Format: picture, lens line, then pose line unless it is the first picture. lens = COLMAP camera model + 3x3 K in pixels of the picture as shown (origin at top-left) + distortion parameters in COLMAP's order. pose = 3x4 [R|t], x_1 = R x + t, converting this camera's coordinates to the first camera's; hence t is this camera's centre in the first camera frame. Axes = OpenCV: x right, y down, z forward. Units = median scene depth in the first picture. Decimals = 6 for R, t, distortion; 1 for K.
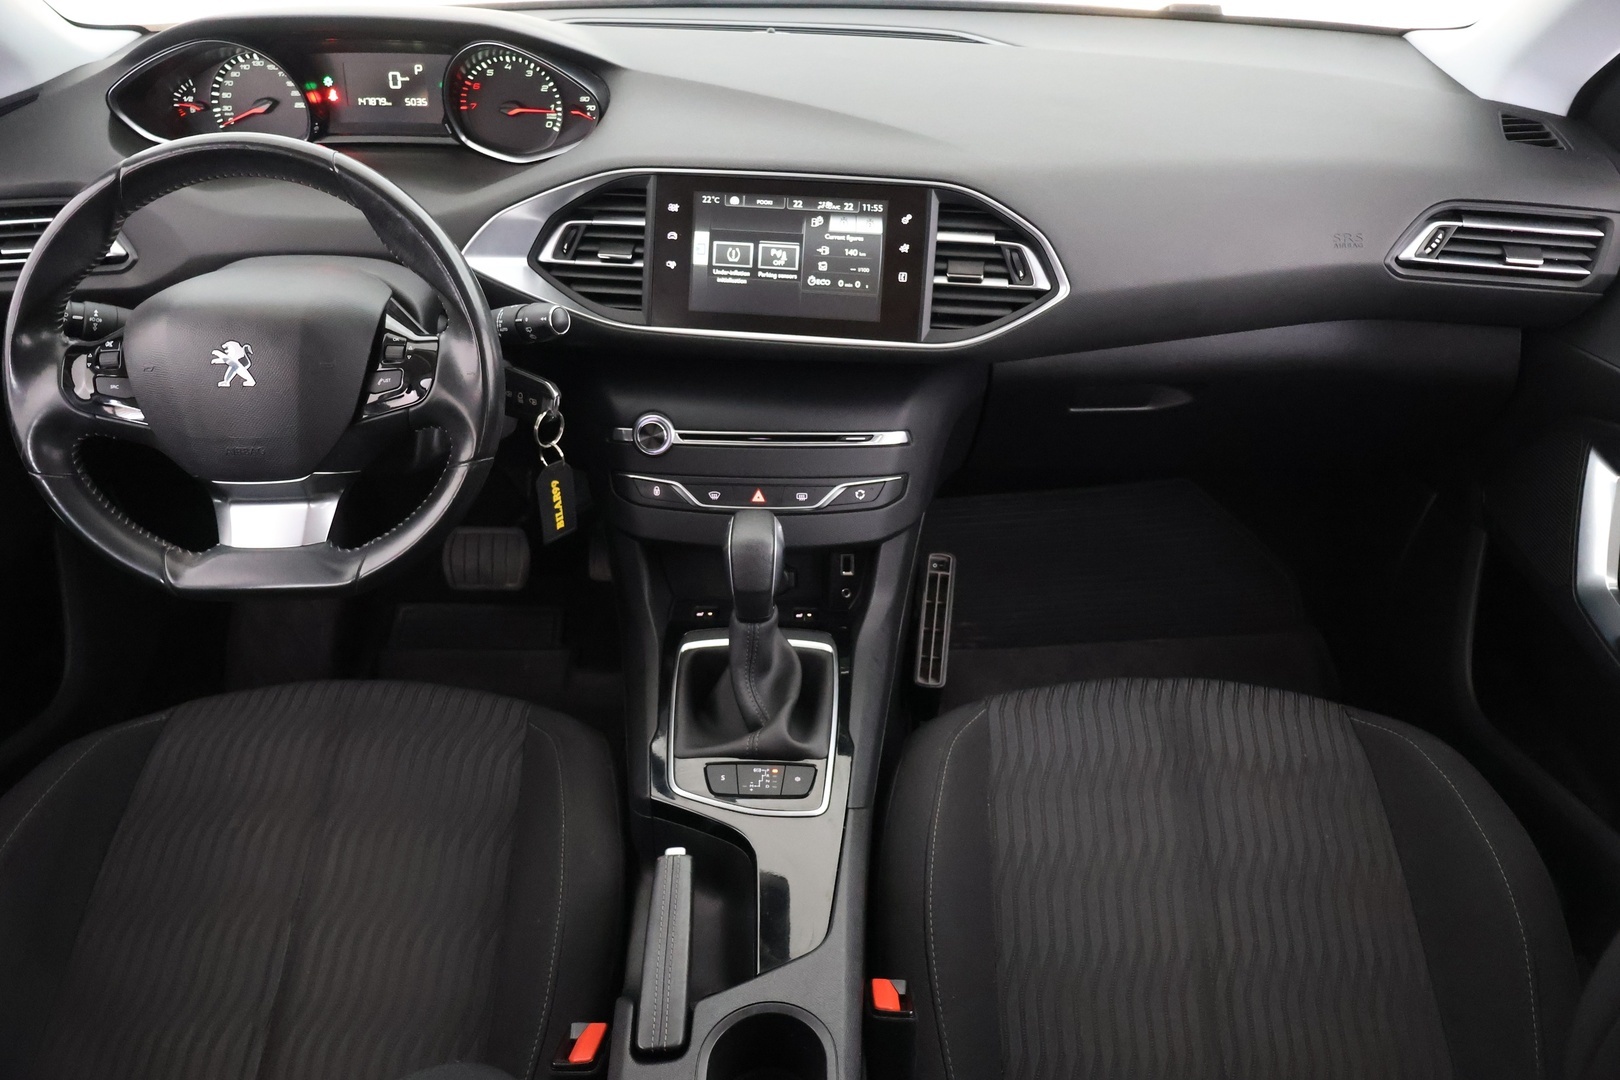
lens RADIAL K [[1371.8, 0, 808.9], [0, 1371.8, 542.1], [0, 0, 1]] dist [-0.019330, 0.018737]
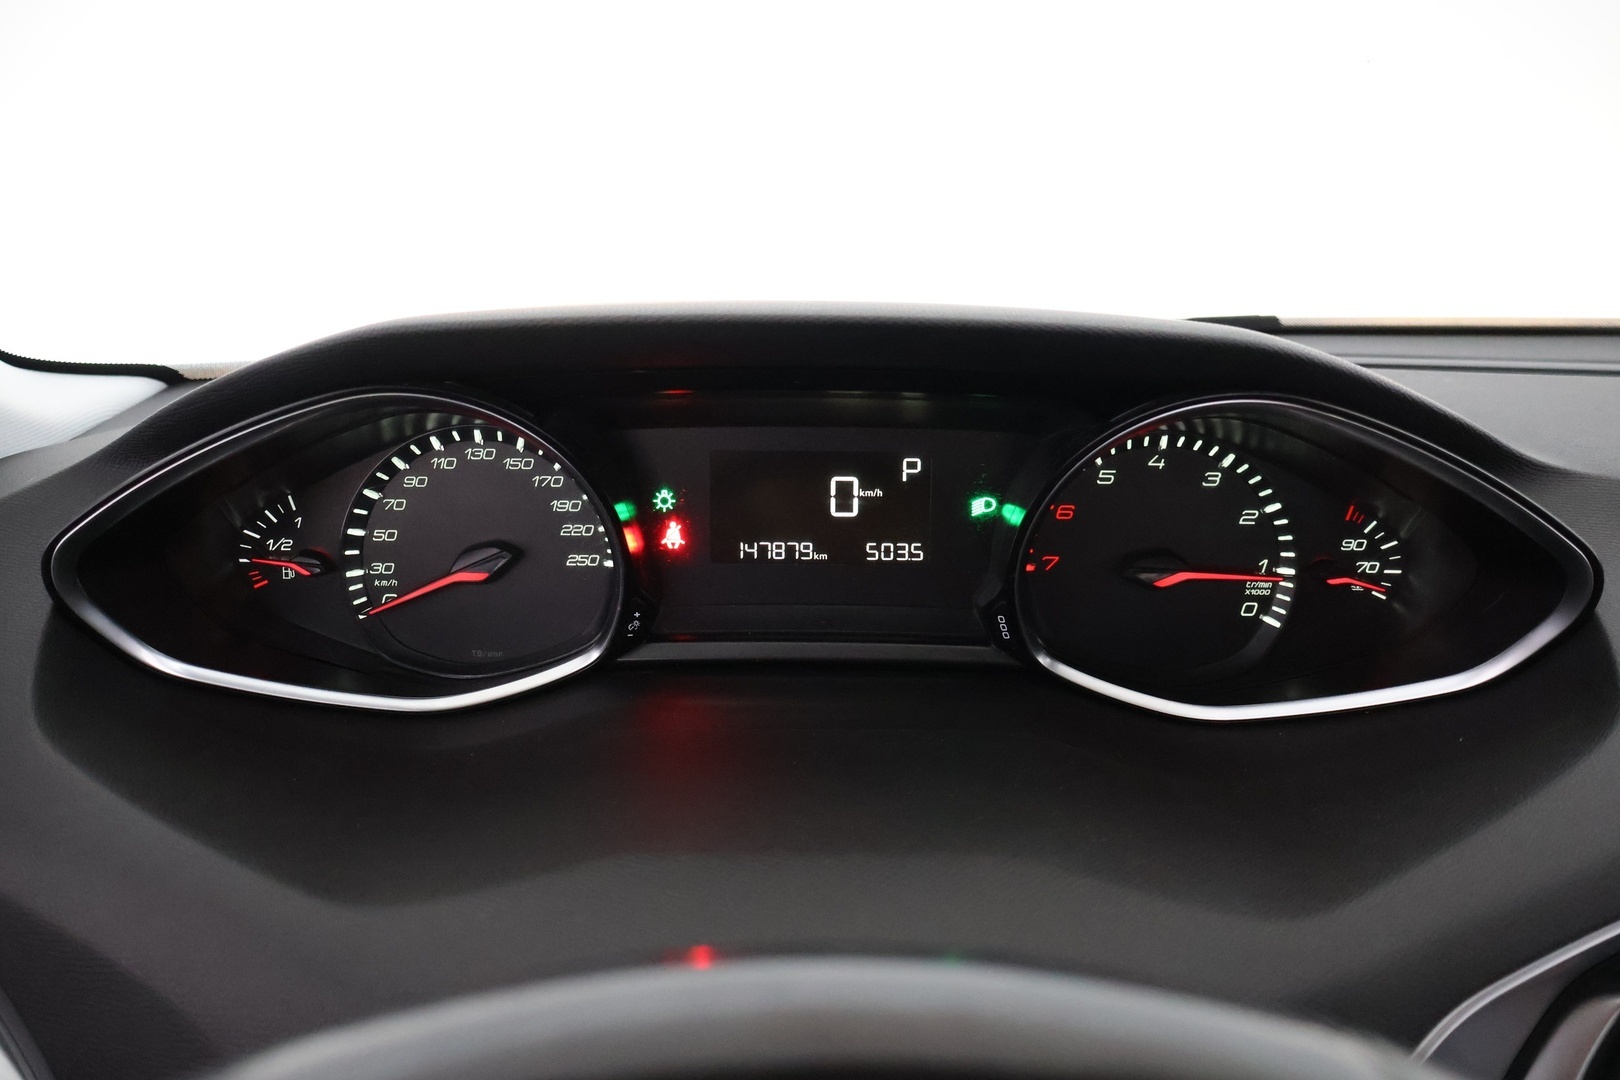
lens RADIAL K [[1371.8, 0, 803.9], [0, 1371.8, 536.7], [0, 0, 1]] dist [-0.019330, 0.018737]
pose [[0.999931, -0.003095, 0.011373, -0.344657], [0.005866, 0.967603, -0.252407, -0.252720], [-0.010223, 0.252456, 0.967554, 0.695872]]
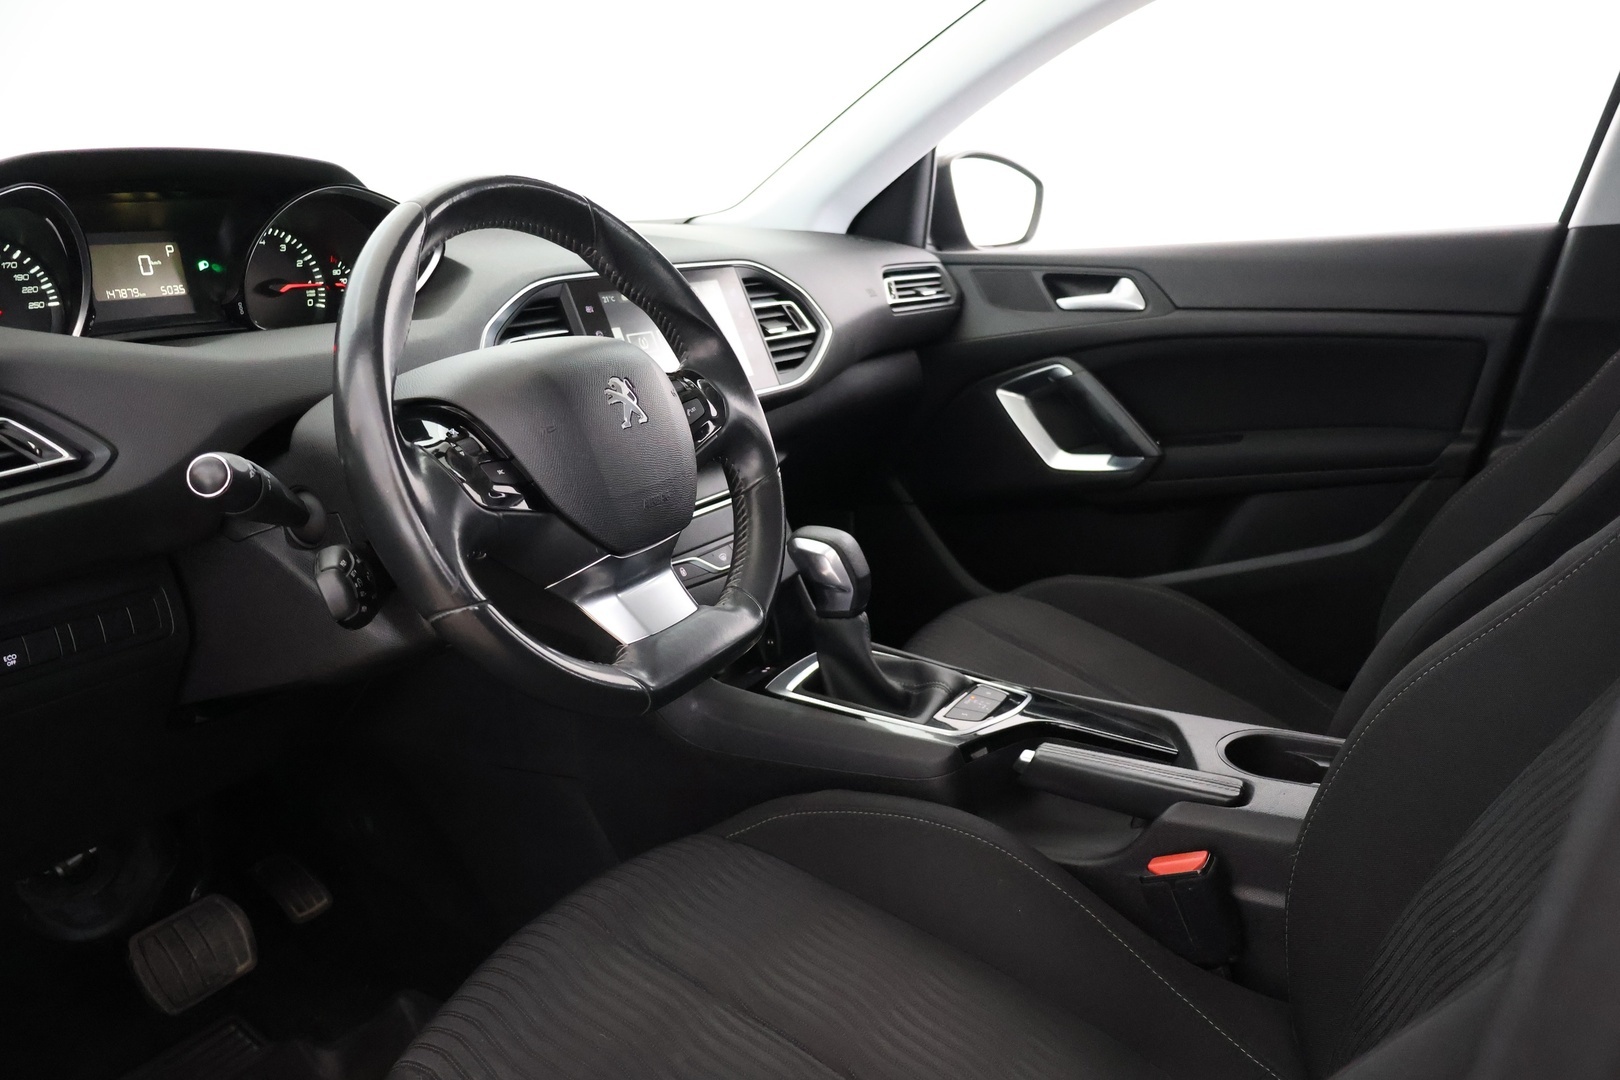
lens RADIAL K [[1371.8, 0, 847.8], [0, 1371.8, 530.0], [0, 0, 1]] dist [-0.019330, 0.018737]
pose [[0.436076, -0.224492, 0.871459, -0.920158], [0.514797, 0.856515, -0.036961, 0.034721], [-0.738120, 0.464743, 0.489073, 0.416328]]
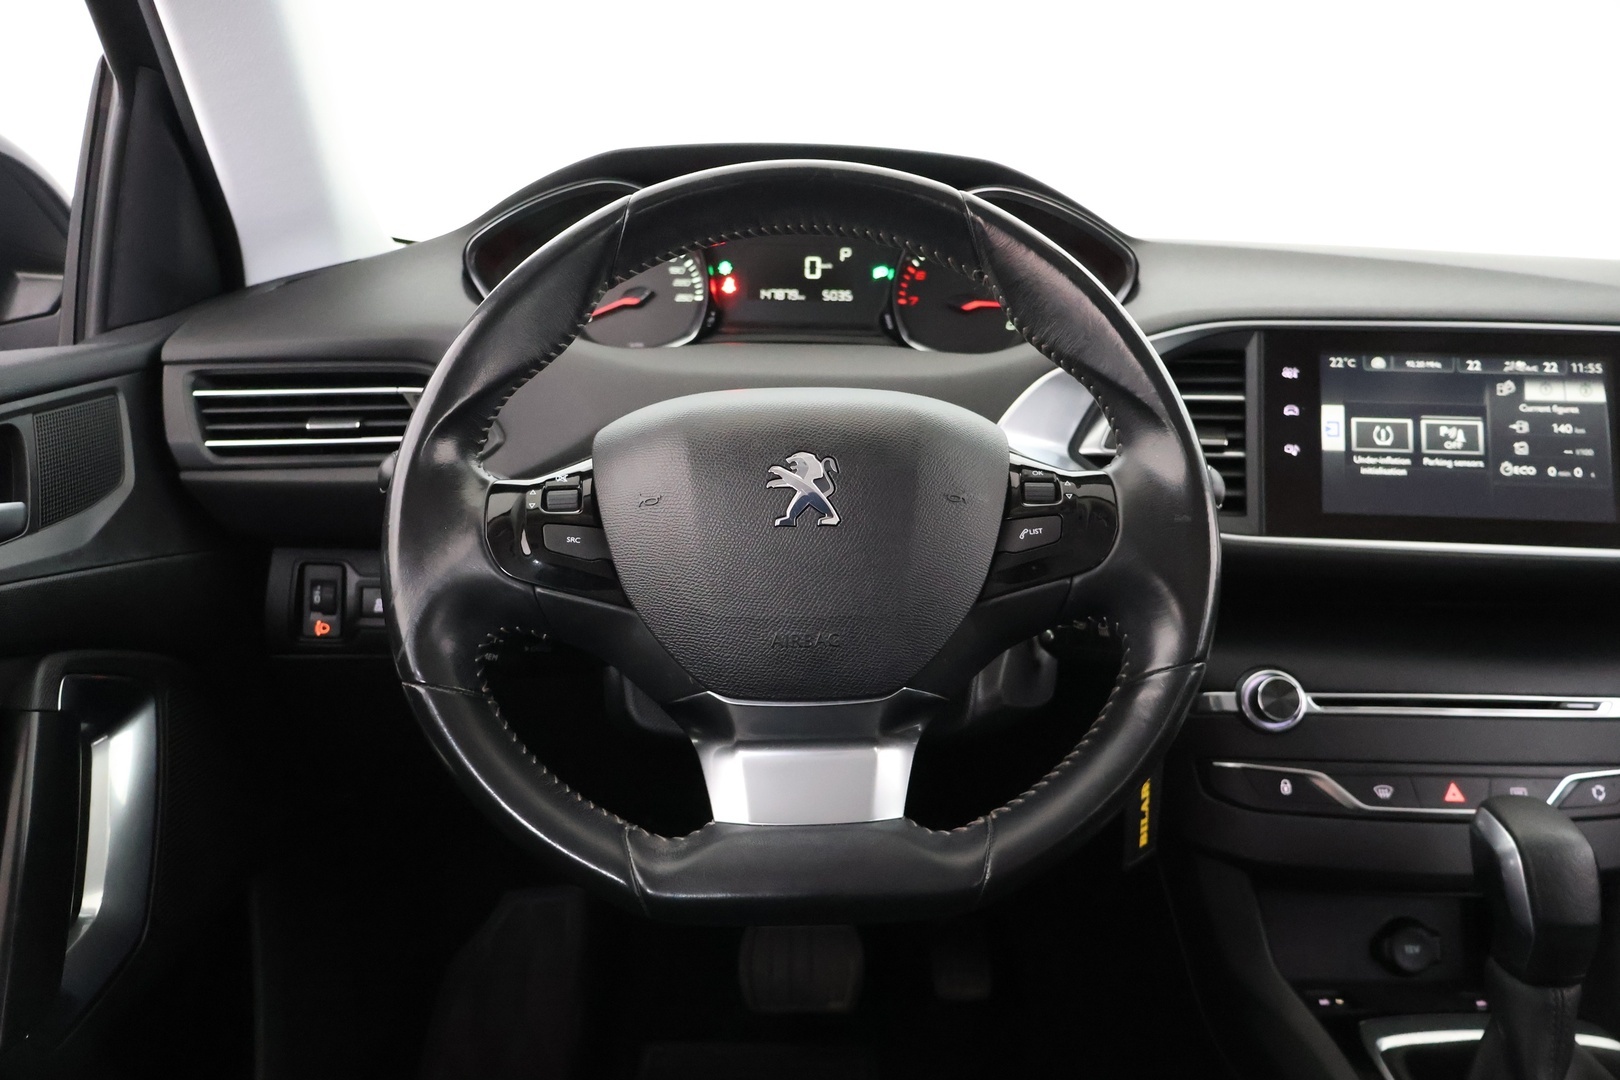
lens RADIAL K [[1371.8, 0, 801.6], [0, 1371.8, 536.1], [0, 0, 1]] dist [-0.019330, 0.018737]
pose [[0.999664, 0.005983, 0.025218, -0.354829], [0.003478, 0.933226, -0.359273, 0.082013], [-0.025684, 0.359240, 0.932892, 0.370574]]
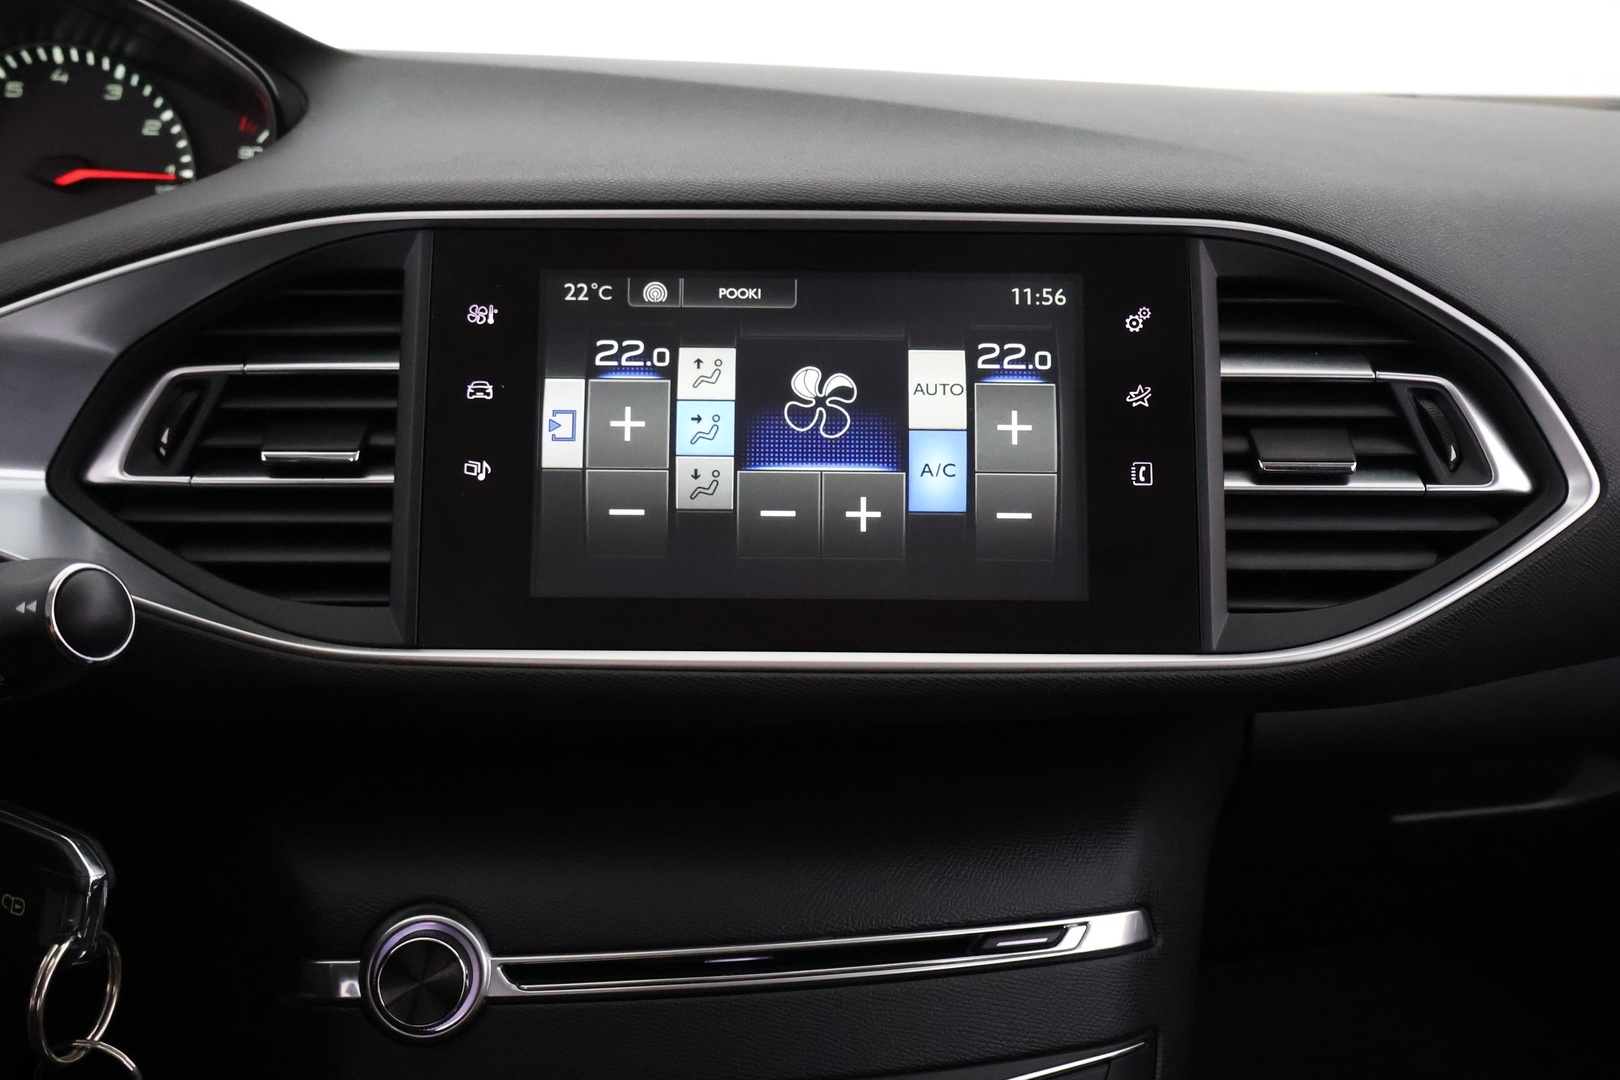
lens RADIAL K [[1497.1, 0, 799.6], [0, 1497.1, 540.7], [0, 0, 1]] dist [-0.002186, 0.000000]
pose [[0.987596, -0.033803, 0.153335, -0.076473], [0.075293, 0.958906, -0.273553, -0.073268], [-0.137787, 0.281705, 0.949556, 0.616637]]
